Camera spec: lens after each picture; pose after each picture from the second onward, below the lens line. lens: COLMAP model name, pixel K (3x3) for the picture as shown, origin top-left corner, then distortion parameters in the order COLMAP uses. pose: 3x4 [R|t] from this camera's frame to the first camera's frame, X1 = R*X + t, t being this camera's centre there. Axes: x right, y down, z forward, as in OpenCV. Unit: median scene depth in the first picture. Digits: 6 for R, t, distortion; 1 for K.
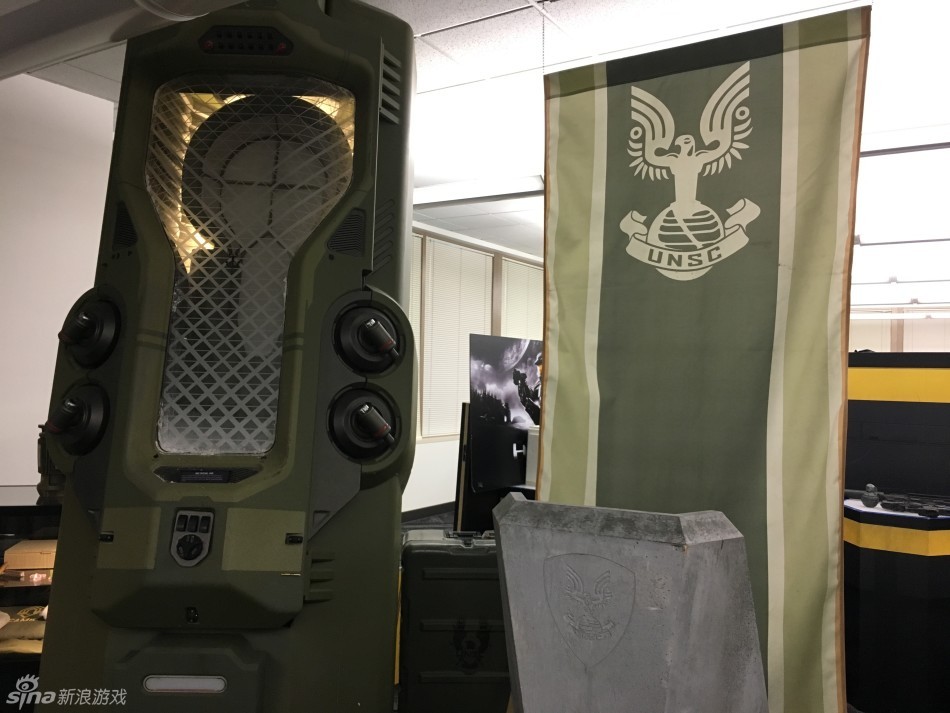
lens RADIAL K [[806.4, 0, 471.0], [0, 806.4, 358.1], [0, 0, 1]] dist [0.069850, -0.093043]
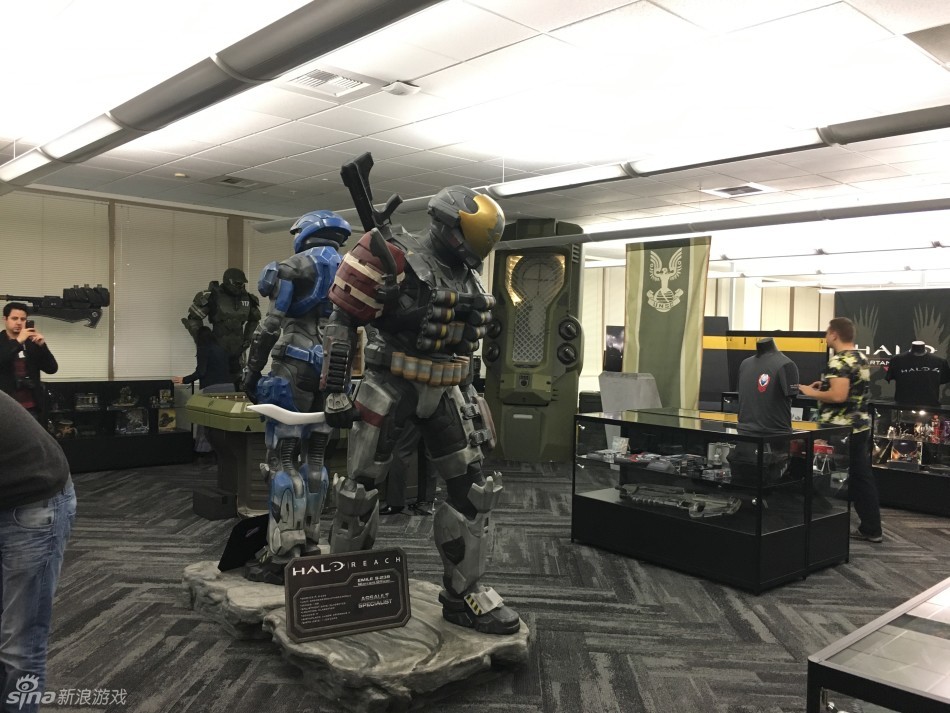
lens RADIAL K [[806.4, 0, 475.2], [0, 806.4, 358.9], [0, 0, 1]] dist [0.069850, -0.093043]
pose [[0.966287, 0.006433, -0.257387, 0.369184], [0.005455, 0.998952, 0.045448, -0.058784], [0.257410, -0.045320, 0.965239, -2.386445]]
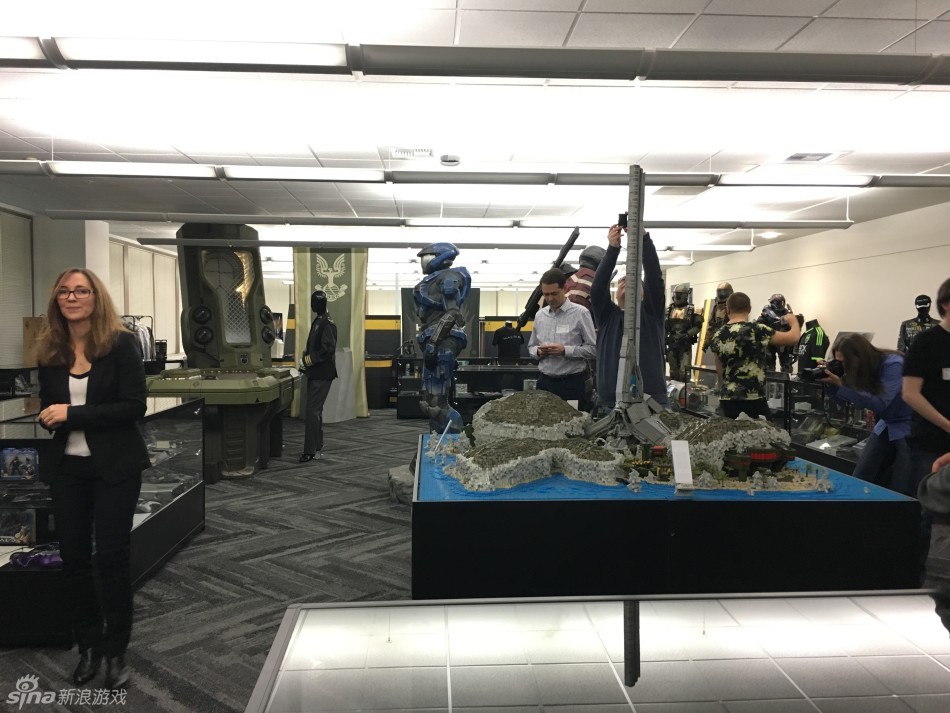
lens RADIAL K [[806.4, 0, 478.4], [0, 806.4, 355.9], [0, 0, 1]] dist [0.069850, -0.093043]
pose [[0.839066, -0.041399, 0.542453, -1.425024], [0.003084, 0.997446, 0.071352, -0.111751], [-0.544021, -0.058195, 0.837051, -3.049398]]
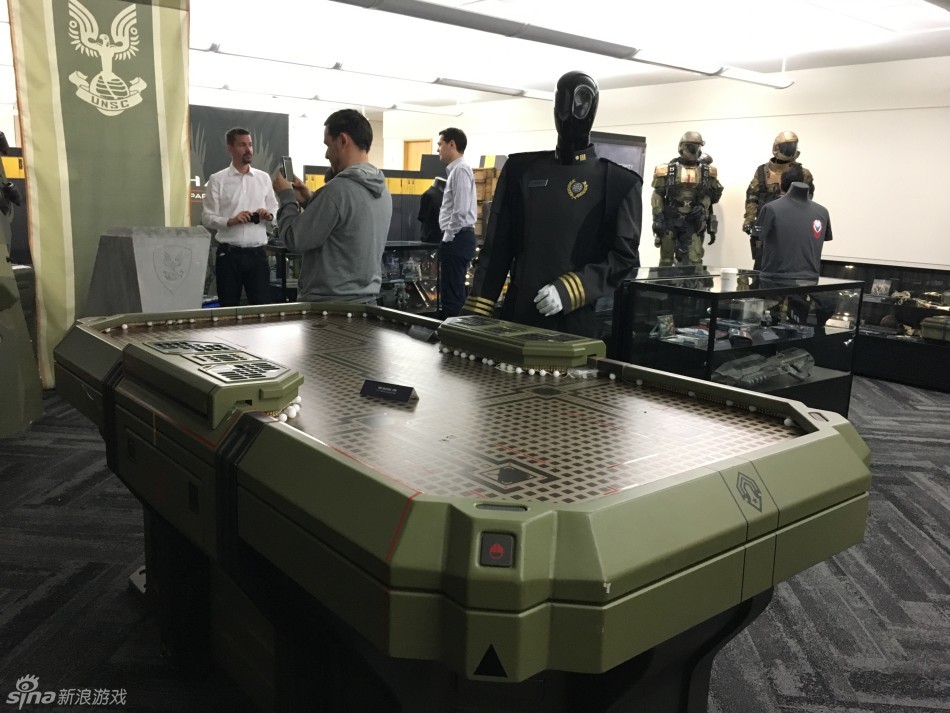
lens RADIAL K [[806.4, 0, 478.5], [0, 806.4, 358.4], [0, 0, 1]] dist [0.069850, -0.093043]
pose [[0.306661, -0.203691, 0.929768, -1.363181], [-0.050345, 0.971995, 0.229547, -0.025550], [-0.950486, -0.117203, 0.287818, -0.438879]]
